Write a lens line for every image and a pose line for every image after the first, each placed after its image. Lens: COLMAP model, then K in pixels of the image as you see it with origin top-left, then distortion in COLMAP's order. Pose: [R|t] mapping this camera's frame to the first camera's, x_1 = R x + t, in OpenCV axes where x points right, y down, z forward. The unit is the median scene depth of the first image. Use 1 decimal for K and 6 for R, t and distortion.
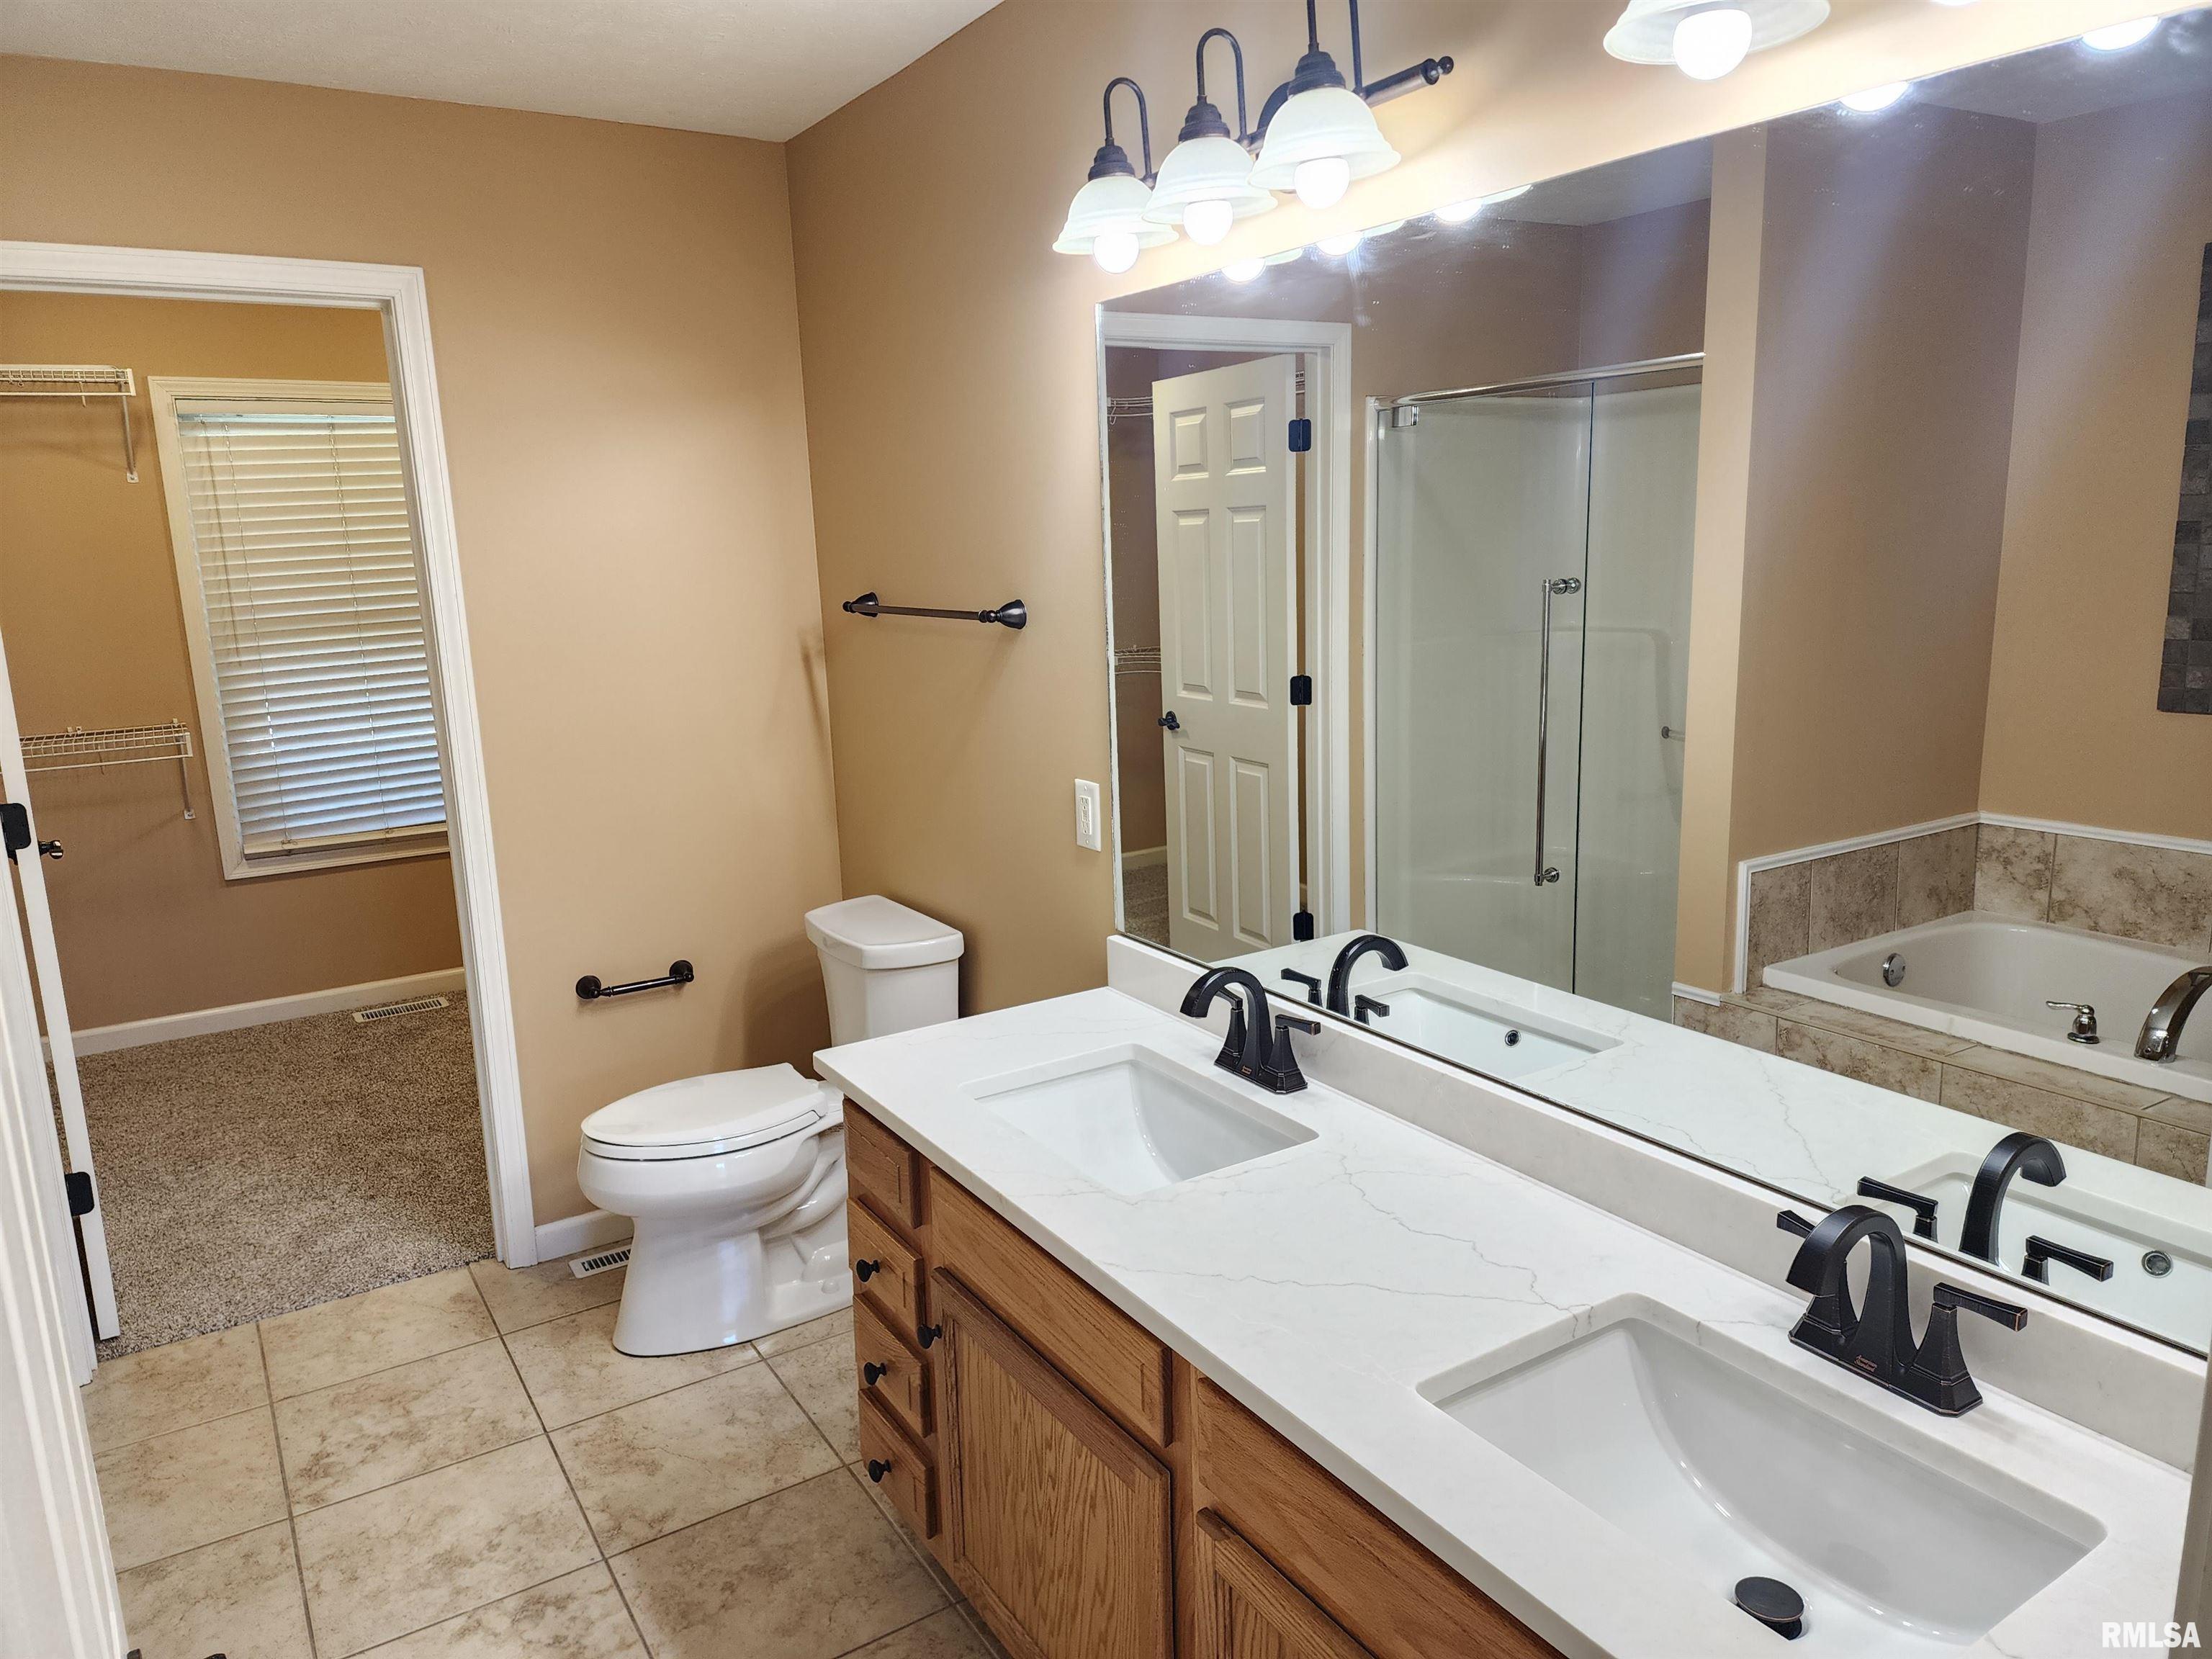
lens RADIAL K [[1480.3, 0, 1099.7], [0, 1480.3, 825.8], [0, 0, 1]] dist [0.079437, -0.078044]
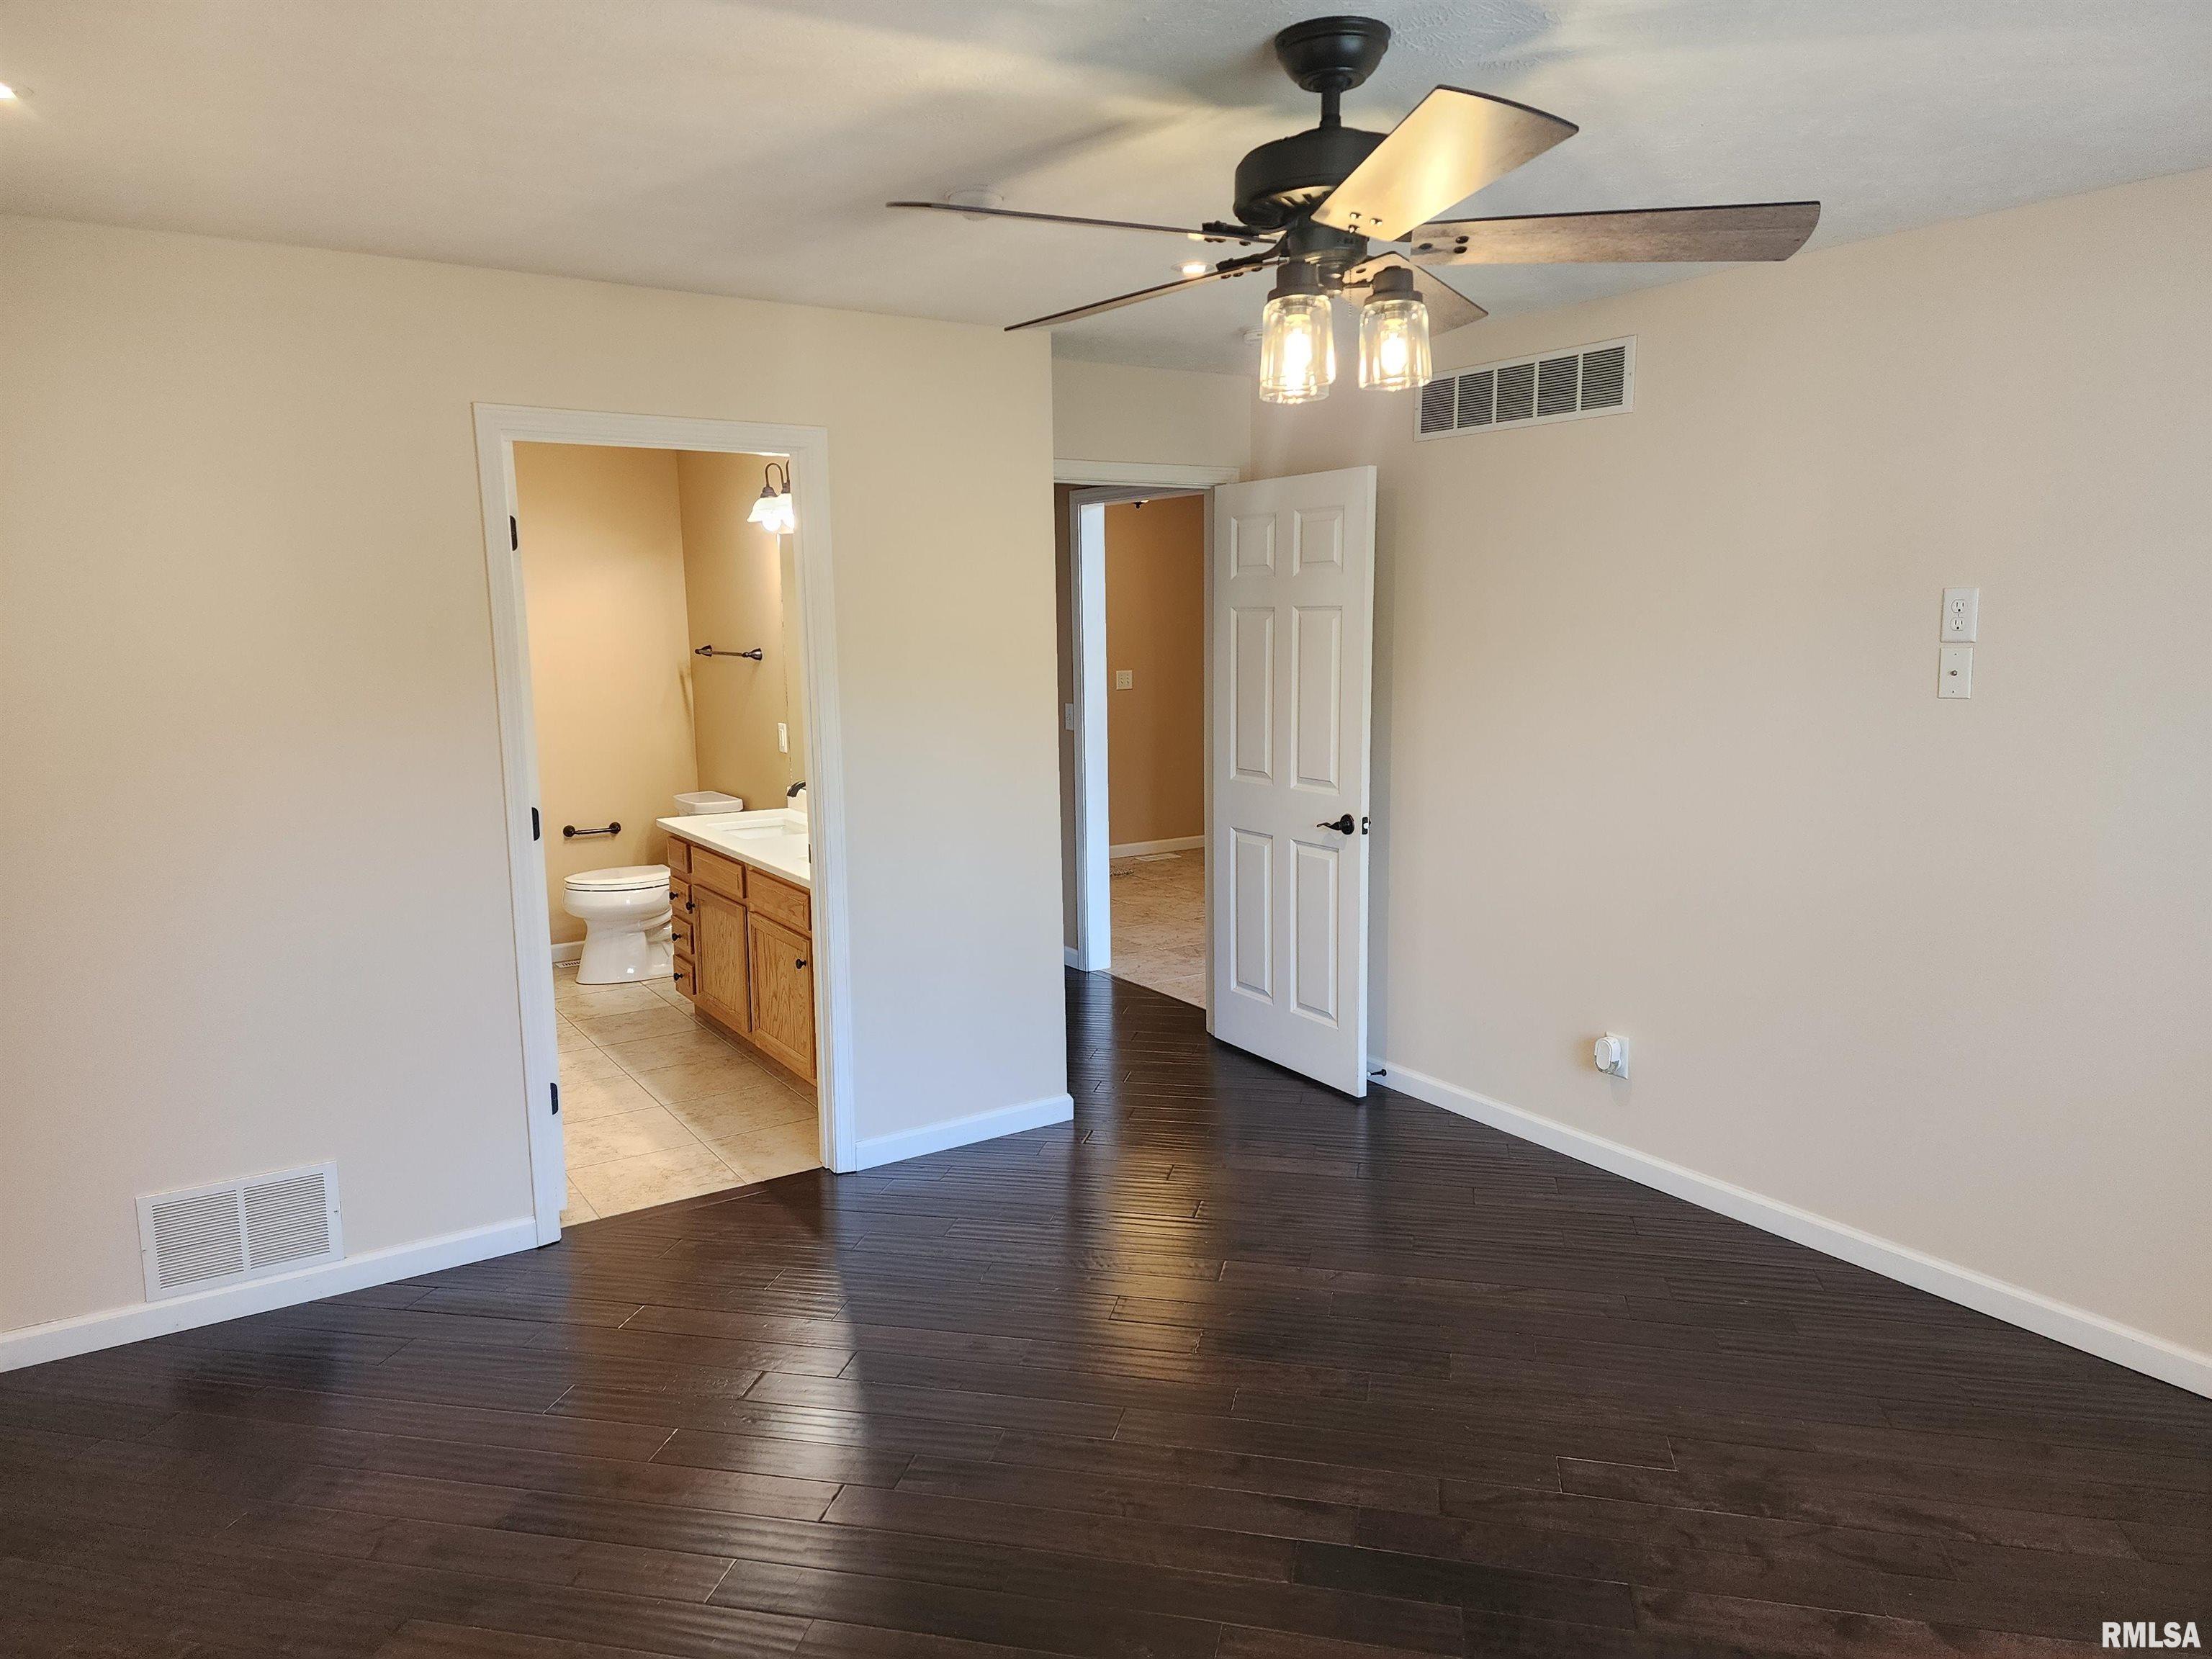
lens RADIAL K [[1480.3, 0, 1099.7], [0, 1480.3, 825.8], [0, 0, 1]] dist [0.079437, -0.078044]
pose [[0.999819, 0.016743, 0.009021, 0.517672], [-0.016318, 0.998840, -0.045306, 0.250555], [-0.009769, 0.045151, 0.998932, -1.489607]]
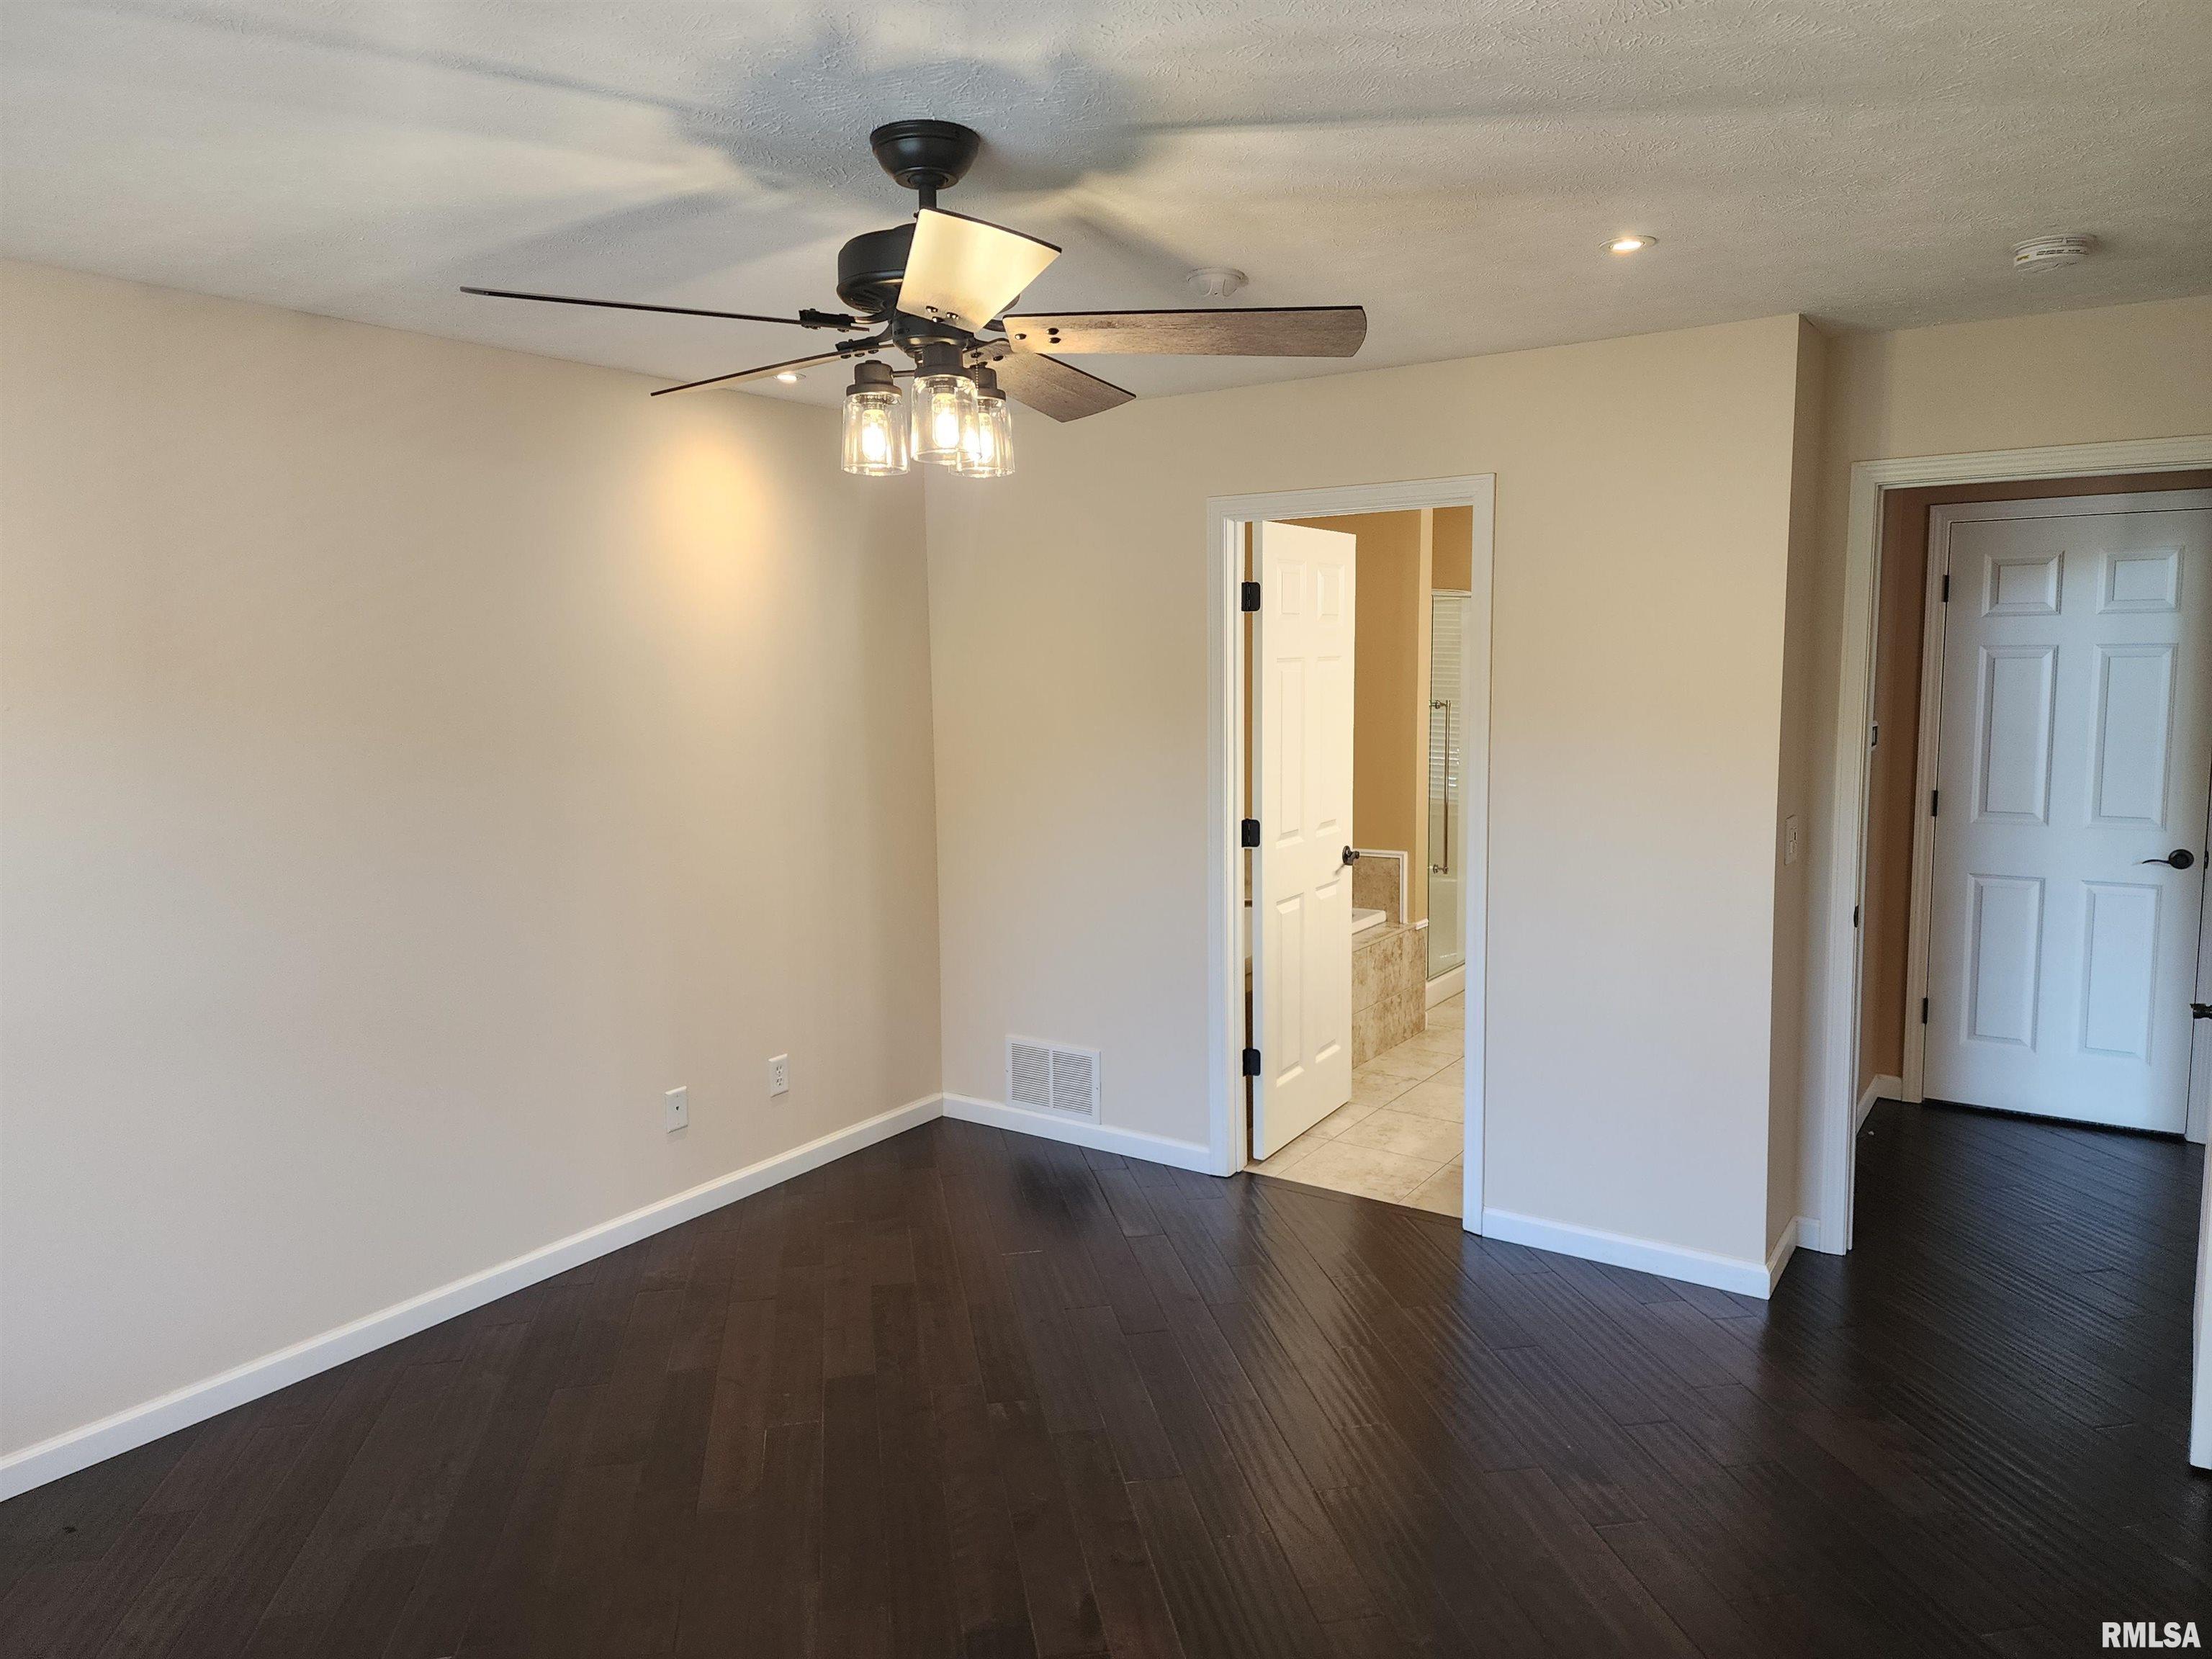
lens RADIAL K [[1494.3, 0, 1121.9], [0, 1494.3, 821.3], [0, 0, 1]] dist [0.072247, -0.071053]
pose [[0.404917, 0.138759, -0.903763, 1.586926], [-0.182586, 0.980781, 0.068779, 0.073517], [0.895938, 0.137165, 0.422471, -0.857607]]
